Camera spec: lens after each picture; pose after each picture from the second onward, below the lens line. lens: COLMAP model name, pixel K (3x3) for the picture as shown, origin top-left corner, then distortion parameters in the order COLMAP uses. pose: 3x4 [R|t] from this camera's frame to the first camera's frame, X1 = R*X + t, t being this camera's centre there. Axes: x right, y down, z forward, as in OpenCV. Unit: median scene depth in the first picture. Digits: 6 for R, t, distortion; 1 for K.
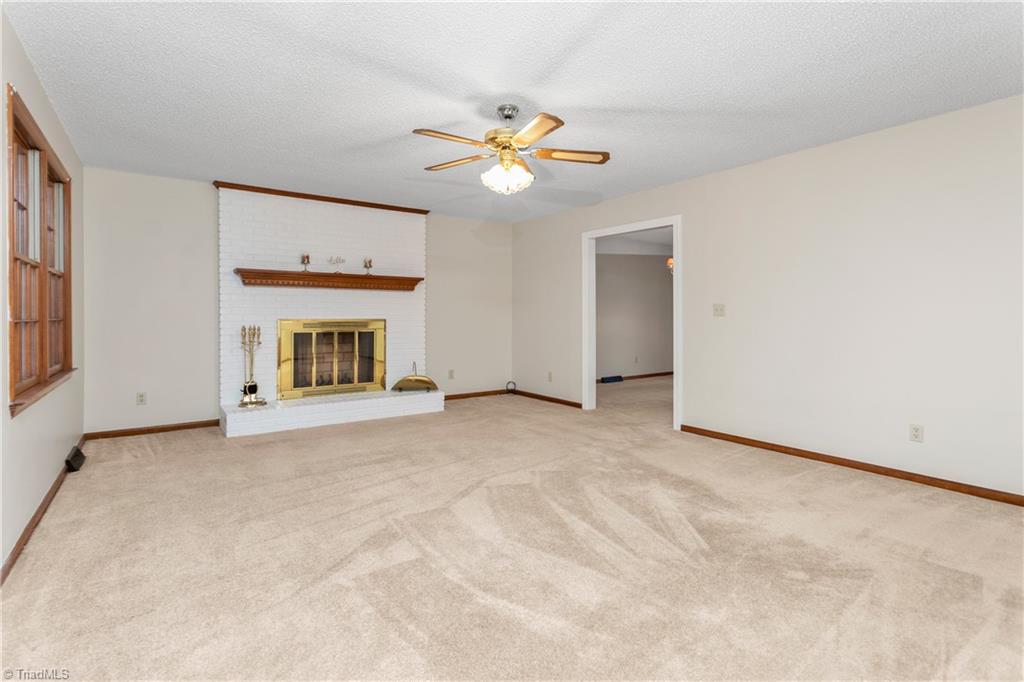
lens RADIAL K [[489.7, 0, 514.1], [0, 489.7, 318.2], [0, 0, 1]] dist [-0.001139, -0.000096]
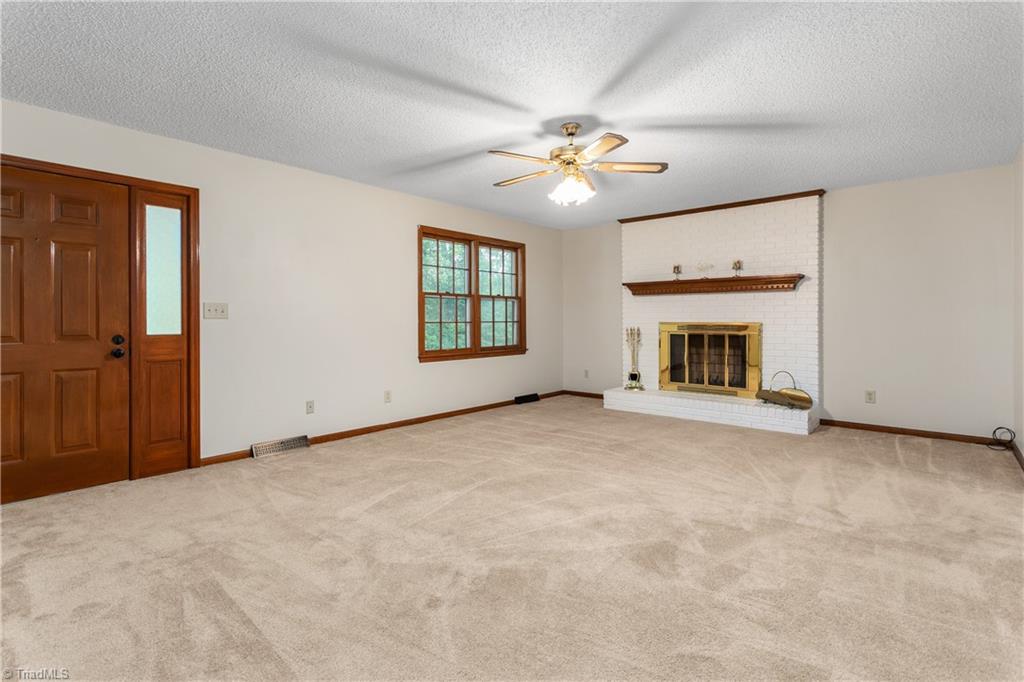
lens RADIAL K [[494.3, 0, 515.0], [0, 494.3, 325.7], [0, 0, 1]] dist [-0.001130, 0.000061]
pose [[0.227850, 0.010486, -0.973640, 0.600682], [-0.002121, 0.999945, 0.010273, -0.000883], [0.973694, -0.000275, 0.227860, 0.373785]]
